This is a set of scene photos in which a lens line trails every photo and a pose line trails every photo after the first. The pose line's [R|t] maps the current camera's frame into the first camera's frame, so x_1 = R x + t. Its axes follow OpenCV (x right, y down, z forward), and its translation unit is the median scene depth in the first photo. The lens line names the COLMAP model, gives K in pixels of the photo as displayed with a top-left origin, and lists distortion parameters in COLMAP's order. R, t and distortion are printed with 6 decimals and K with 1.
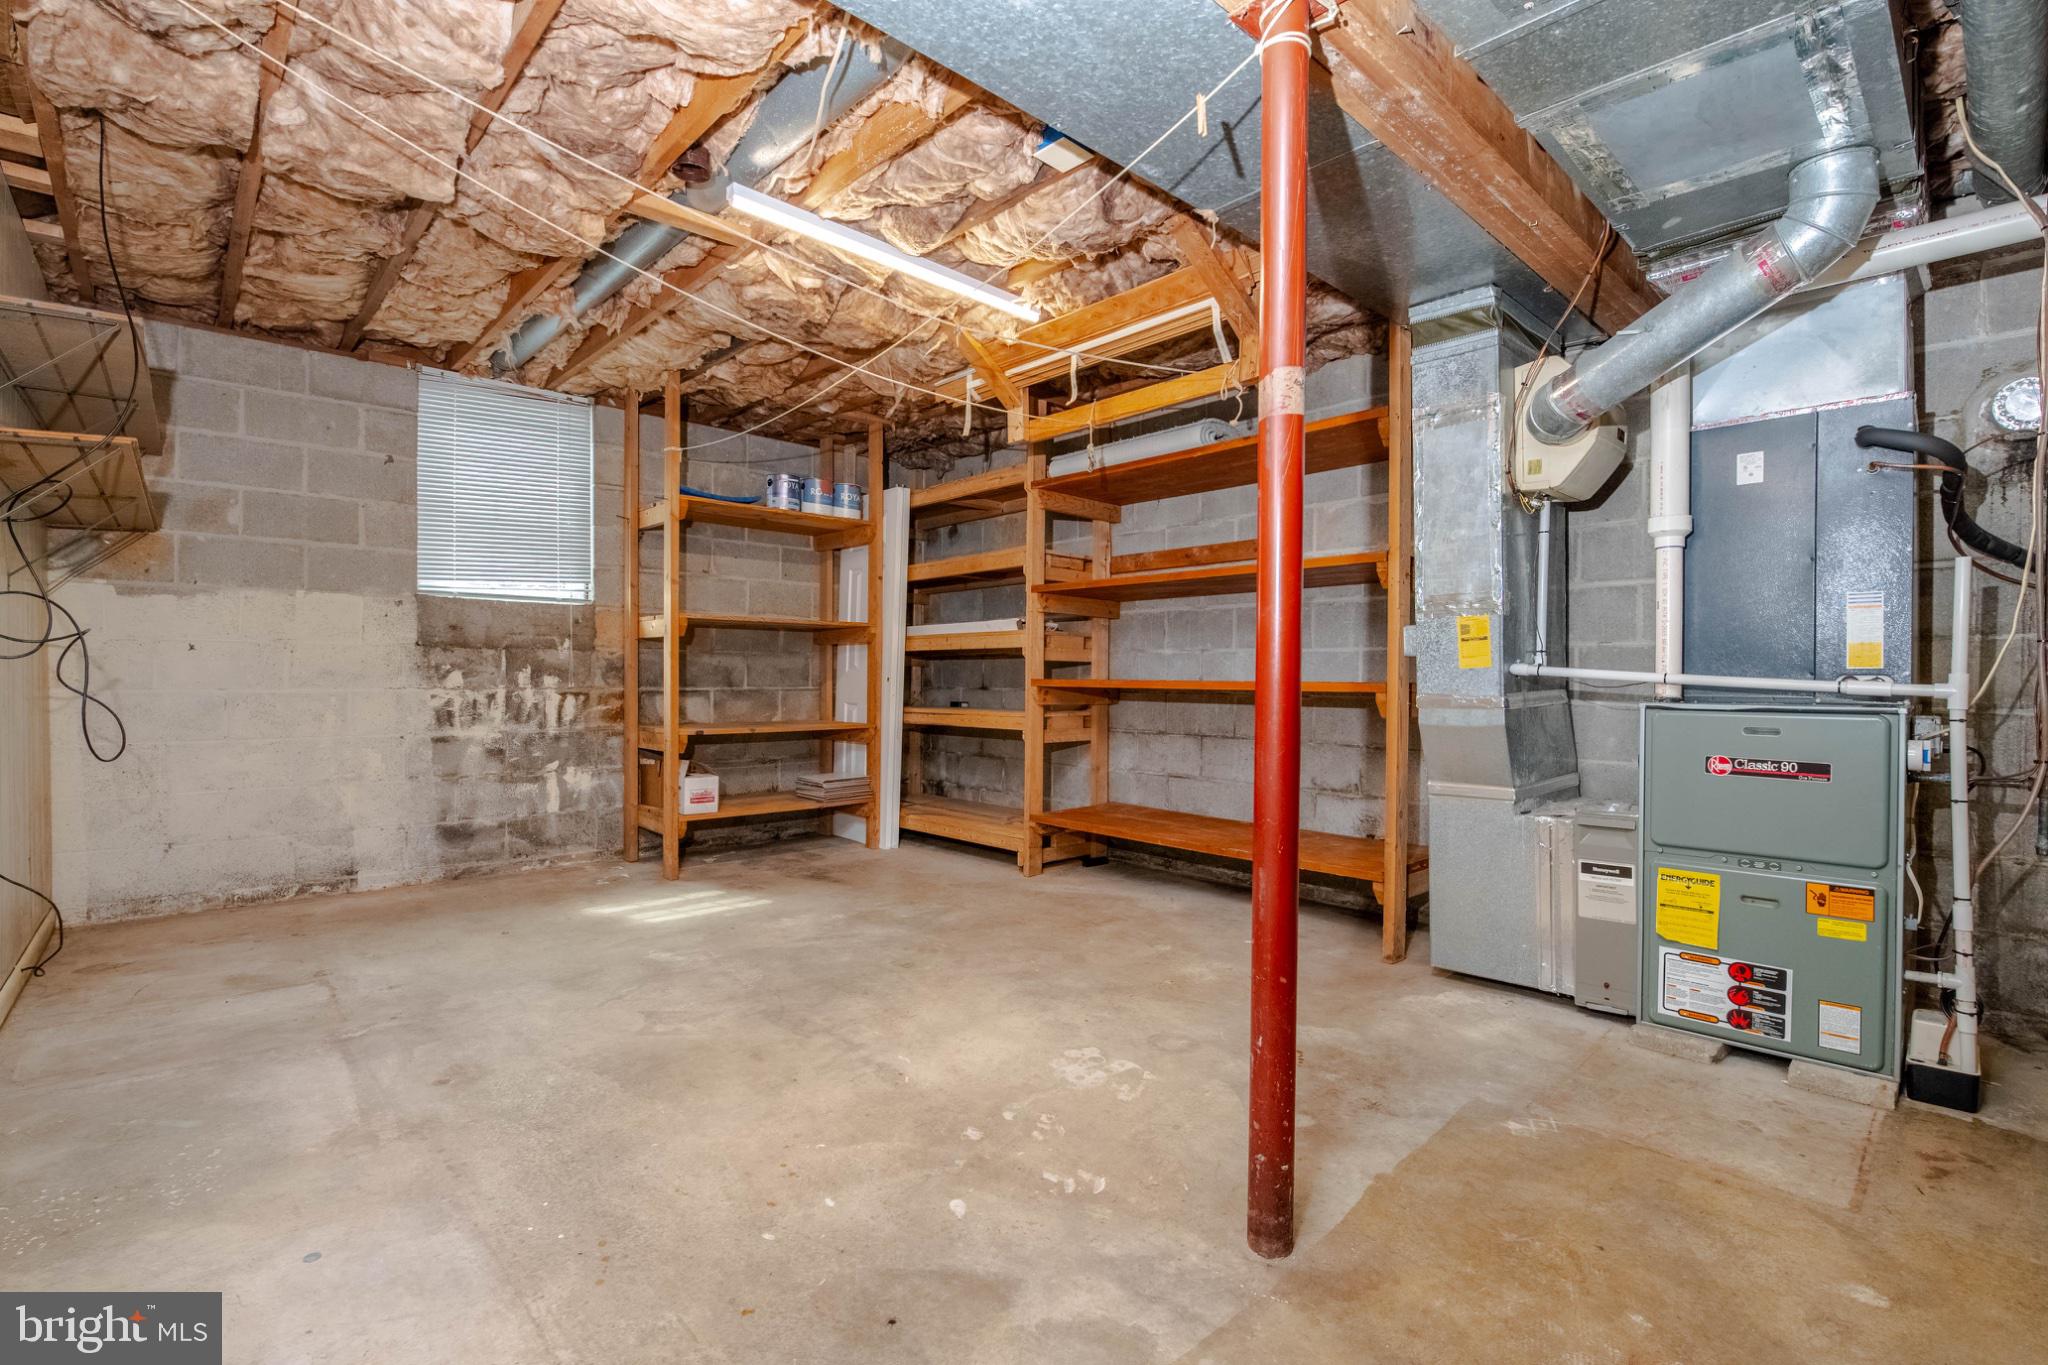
lens RADIAL K [[924.6, 0, 1030.1], [0, 924.6, 683.5], [0, 0, 1]] dist [-0.017049, -0.000167]
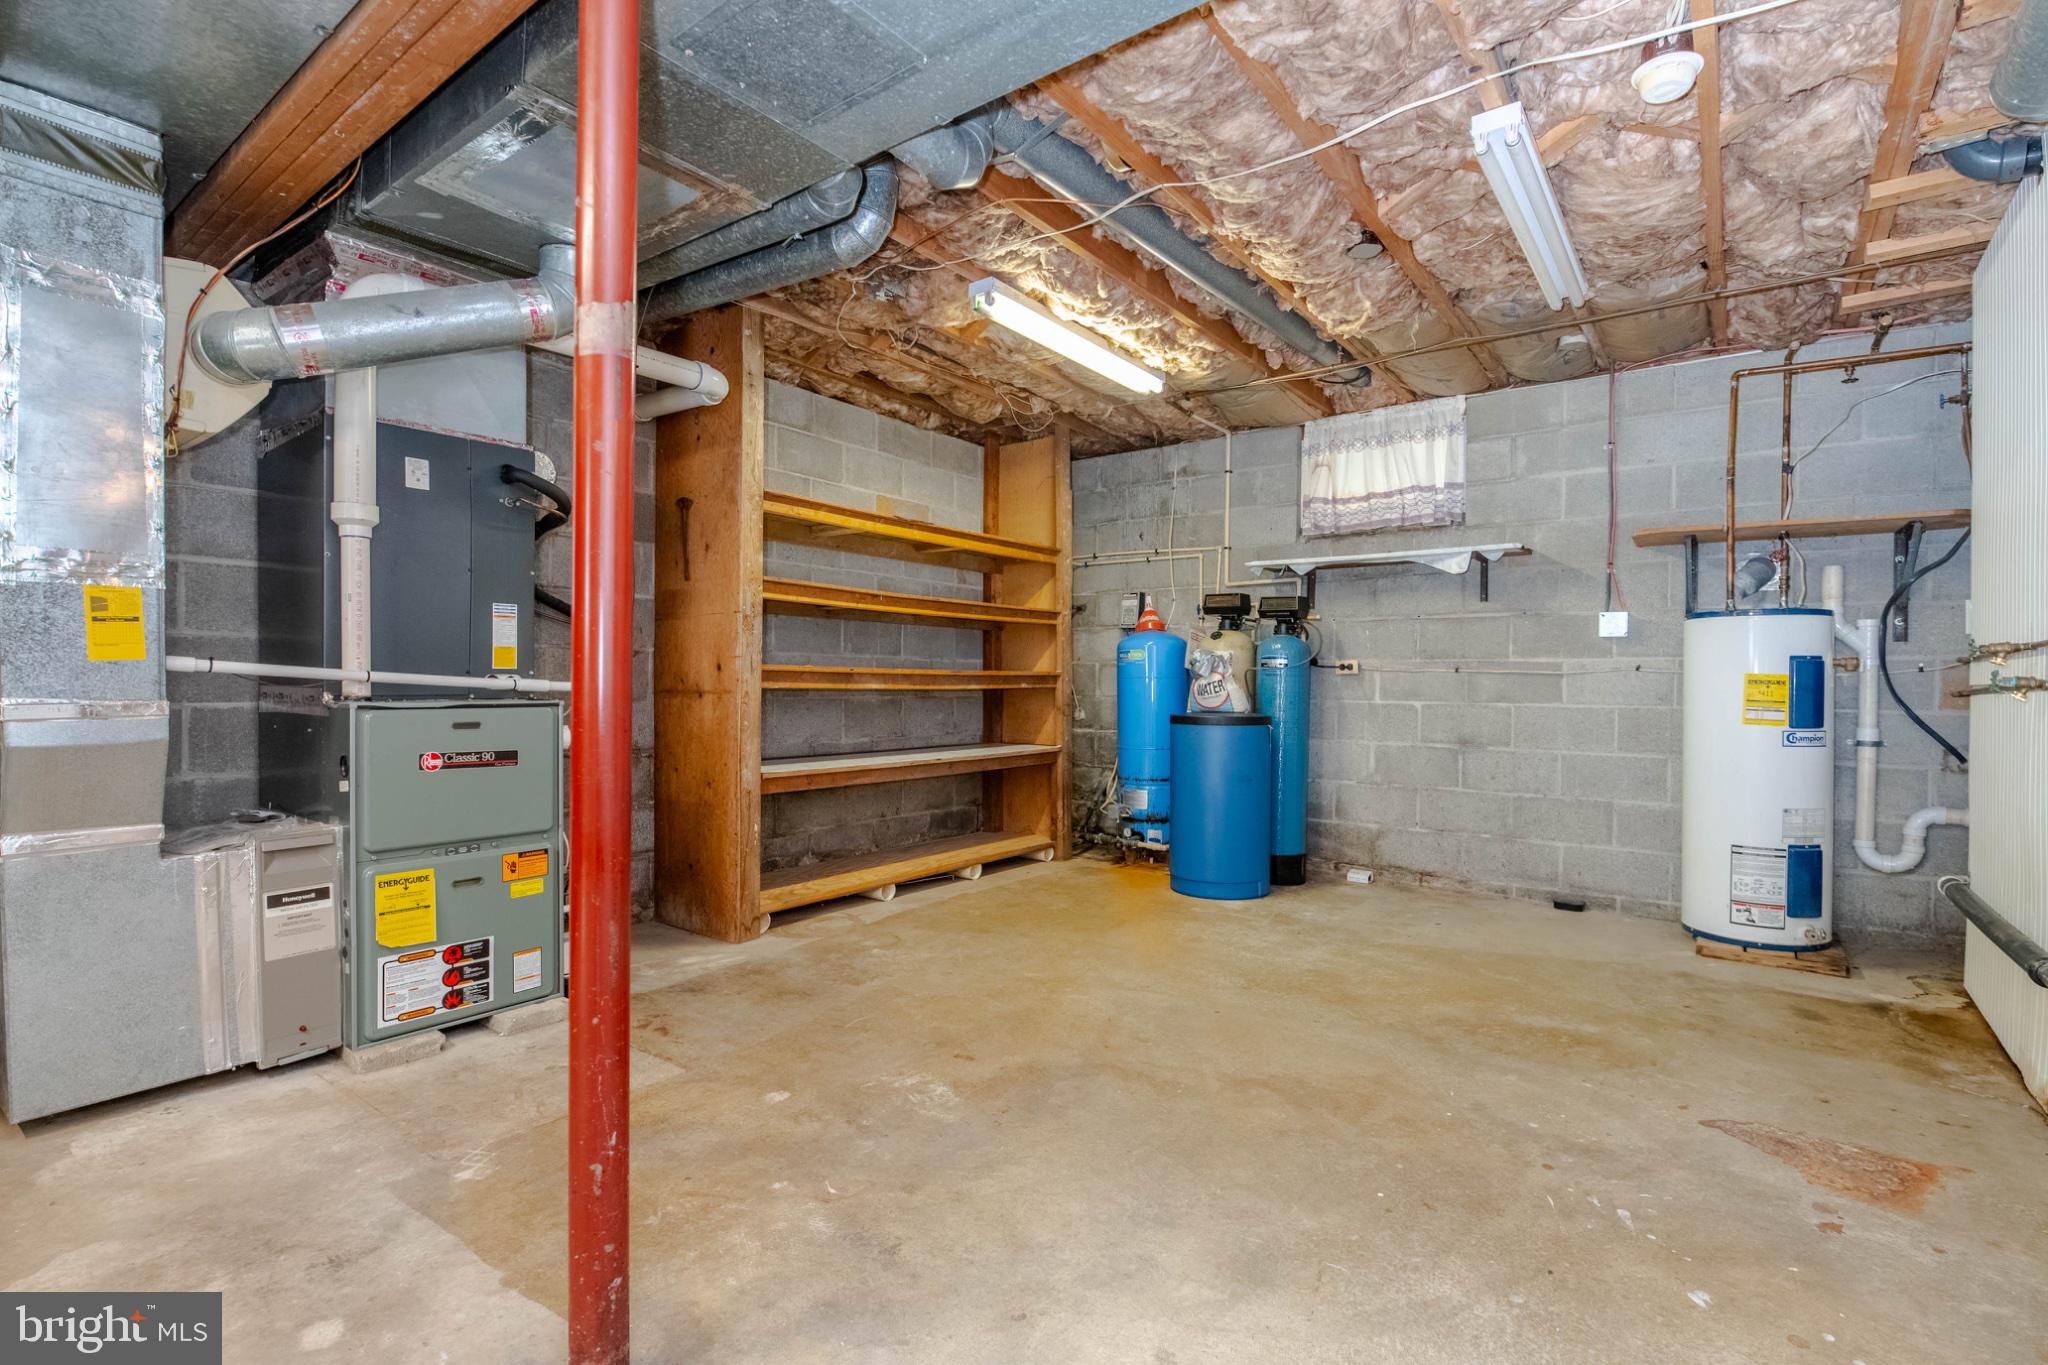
lens RADIAL K [[949.4, 0, 1028.8], [0, 949.4, 685.5], [0, 0, 1]] dist [-0.005581, -0.001413]
pose [[-0.168142, -0.009963, 0.985712, -0.410176], [-0.002488, 0.999950, 0.009683, -0.008117], [-0.985760, -0.000824, -0.168159, 0.523240]]
